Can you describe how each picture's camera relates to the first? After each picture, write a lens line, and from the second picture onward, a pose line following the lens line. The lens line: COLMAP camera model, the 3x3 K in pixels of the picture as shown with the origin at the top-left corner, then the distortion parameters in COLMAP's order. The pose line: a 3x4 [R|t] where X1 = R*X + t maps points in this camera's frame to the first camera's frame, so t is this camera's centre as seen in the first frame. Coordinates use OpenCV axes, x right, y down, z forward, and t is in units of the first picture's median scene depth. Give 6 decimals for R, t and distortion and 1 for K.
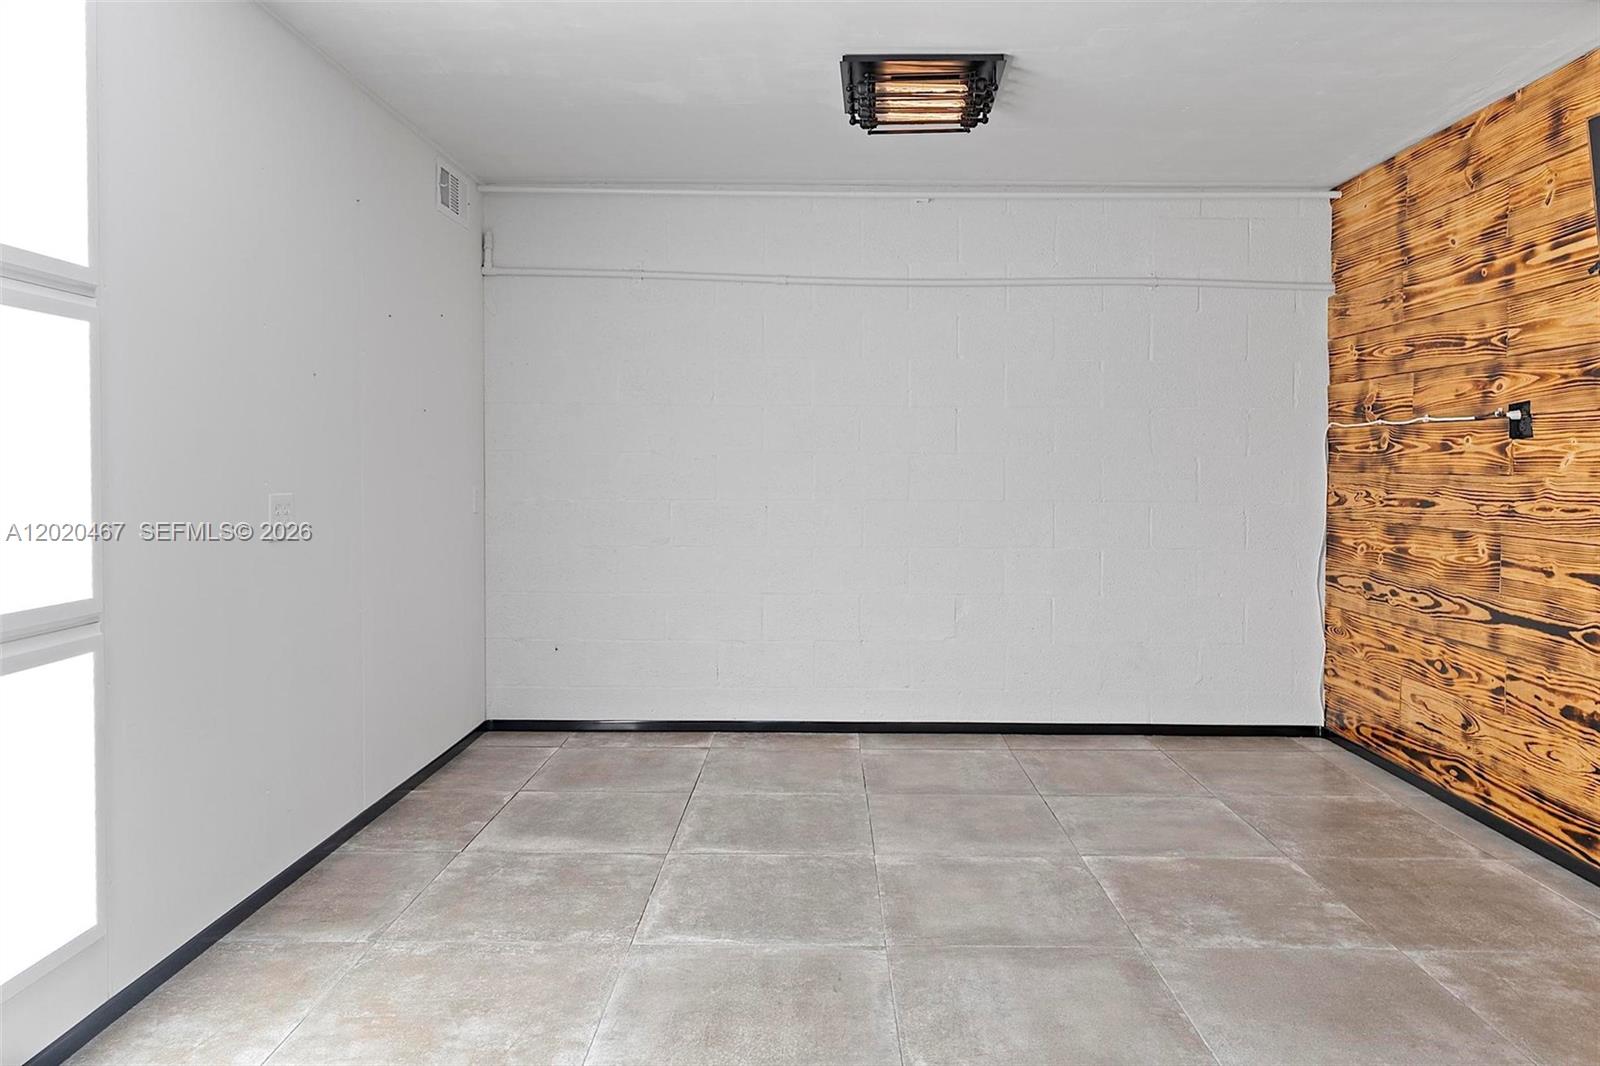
lens RADIAL K [[1104.2, 0, 790.6], [0, 1104.2, 488.9], [0, 0, 1]] dist [0.007041, 0.001285]
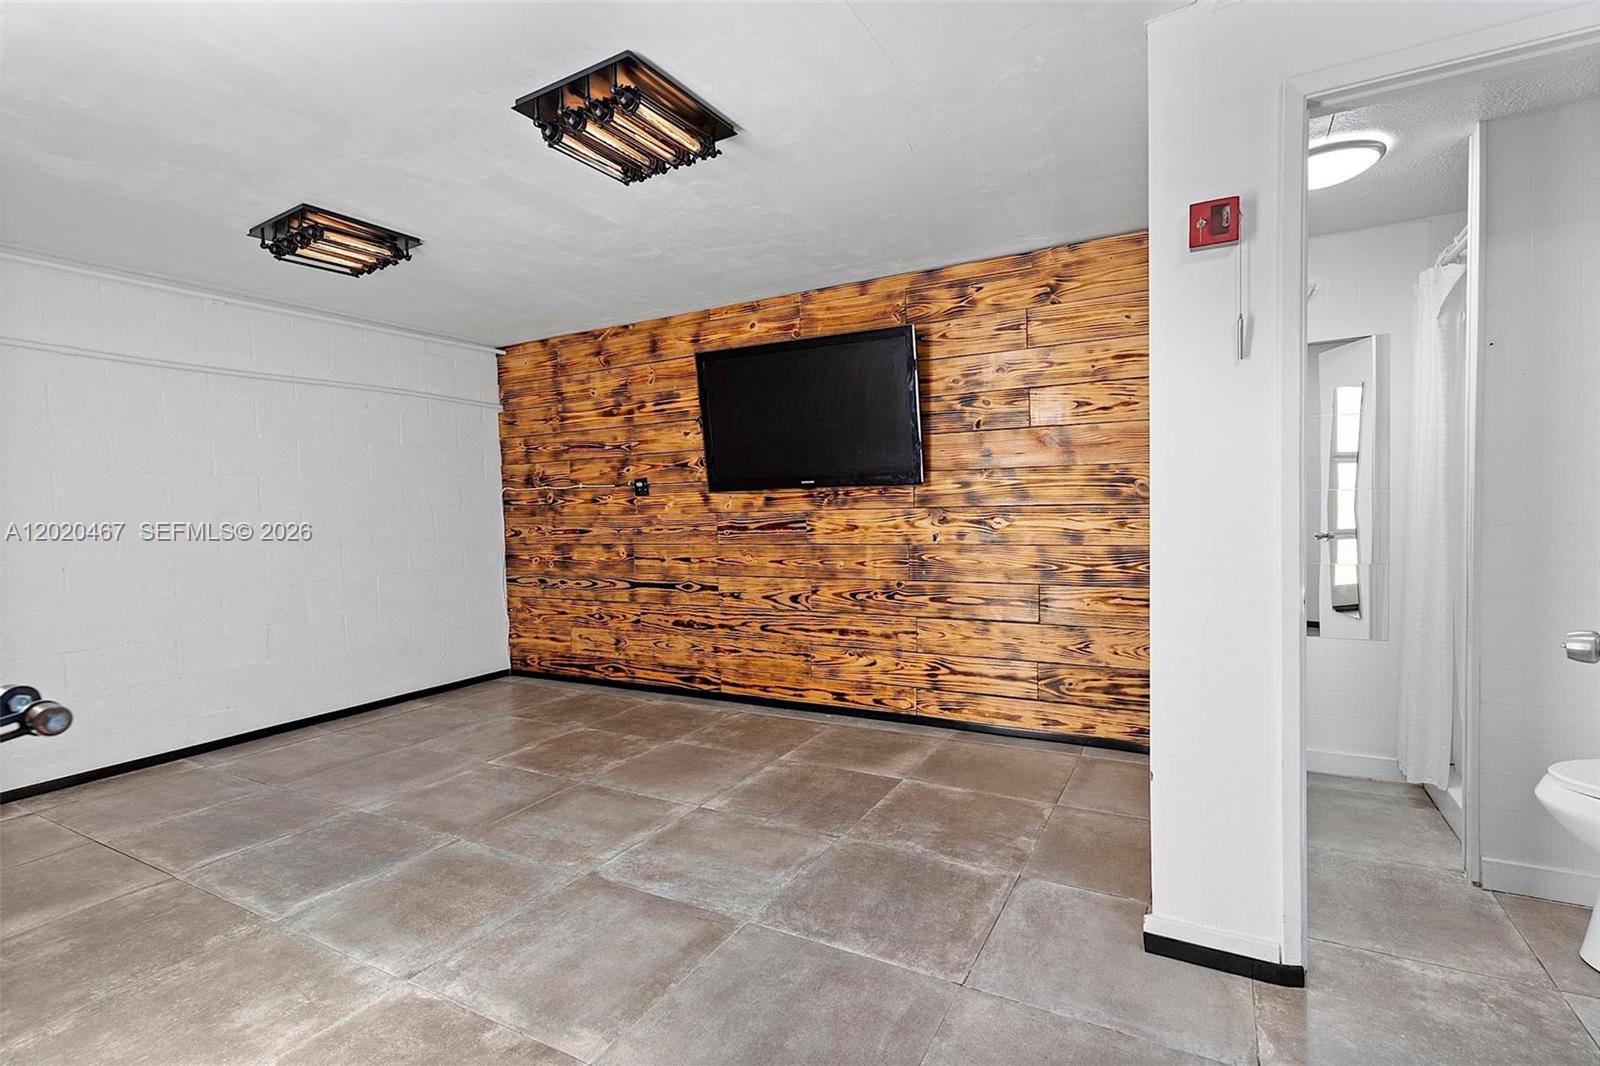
lens RADIAL K [[783.1, 0, 800.0], [0, 783.1, 533.0], [0, 0, 1]] dist [-0.003361, -0.001417]
pose [[0.467121, -0.049990, 0.882779, -0.459655], [0.050901, 0.998265, 0.029595, -0.004864], [-0.882727, 0.031110, 0.468855, 0.064455]]
